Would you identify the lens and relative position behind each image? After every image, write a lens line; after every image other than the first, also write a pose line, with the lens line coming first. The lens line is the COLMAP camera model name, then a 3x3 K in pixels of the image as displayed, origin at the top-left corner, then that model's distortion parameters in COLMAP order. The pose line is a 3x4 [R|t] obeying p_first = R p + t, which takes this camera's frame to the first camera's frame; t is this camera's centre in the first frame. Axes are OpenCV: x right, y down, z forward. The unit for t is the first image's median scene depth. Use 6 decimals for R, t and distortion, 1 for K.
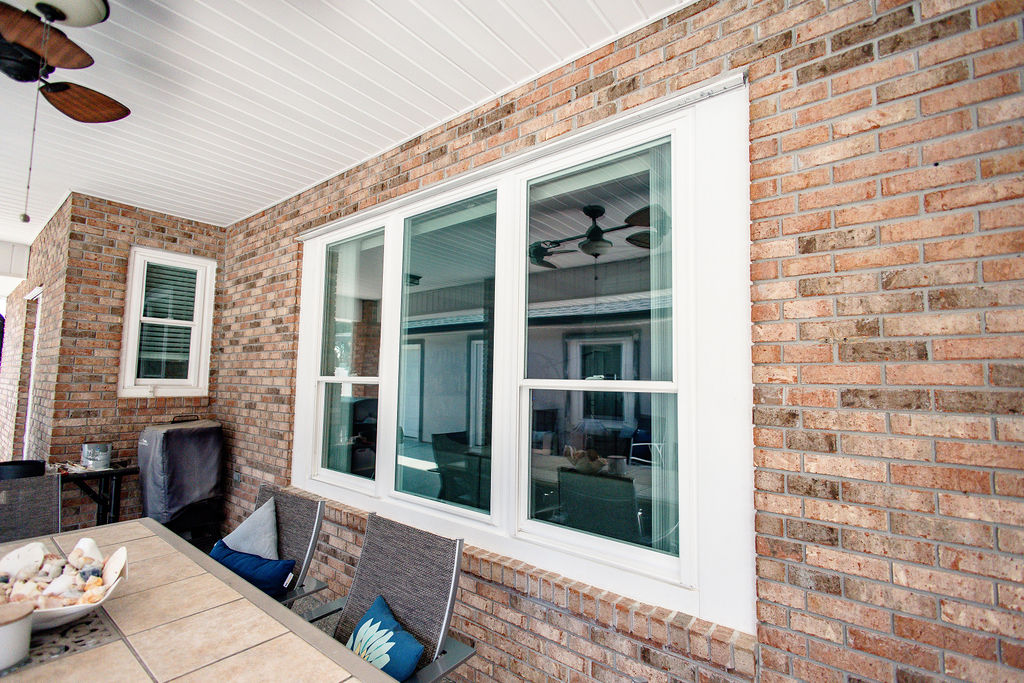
lens RADIAL K [[466.8, 0, 512.4], [0, 466.8, 343.1], [0, 0, 1]] dist [0.009740, -0.002793]
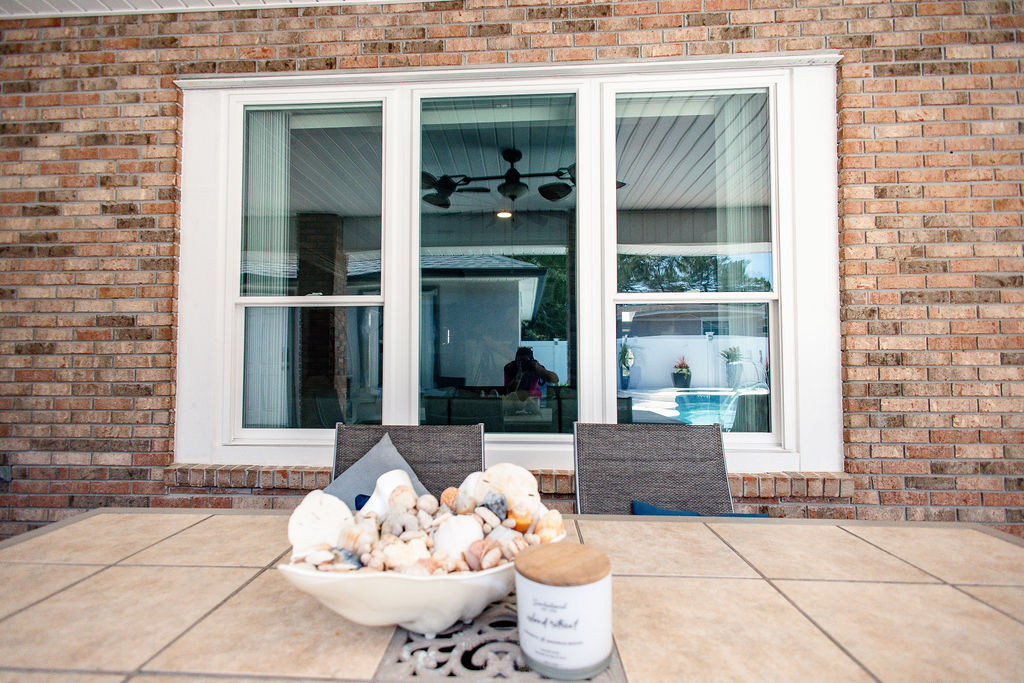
lens RADIAL K [[466.8, 0, 504.8], [0, 466.8, 340.5], [0, 0, 1]] dist [0.009740, -0.002793]
pose [[0.813098, 0.006692, 0.582089, -1.138751], [-0.031057, 0.999009, 0.031897, 0.232531], [-0.581298, -0.044013, 0.812499, 0.488104]]
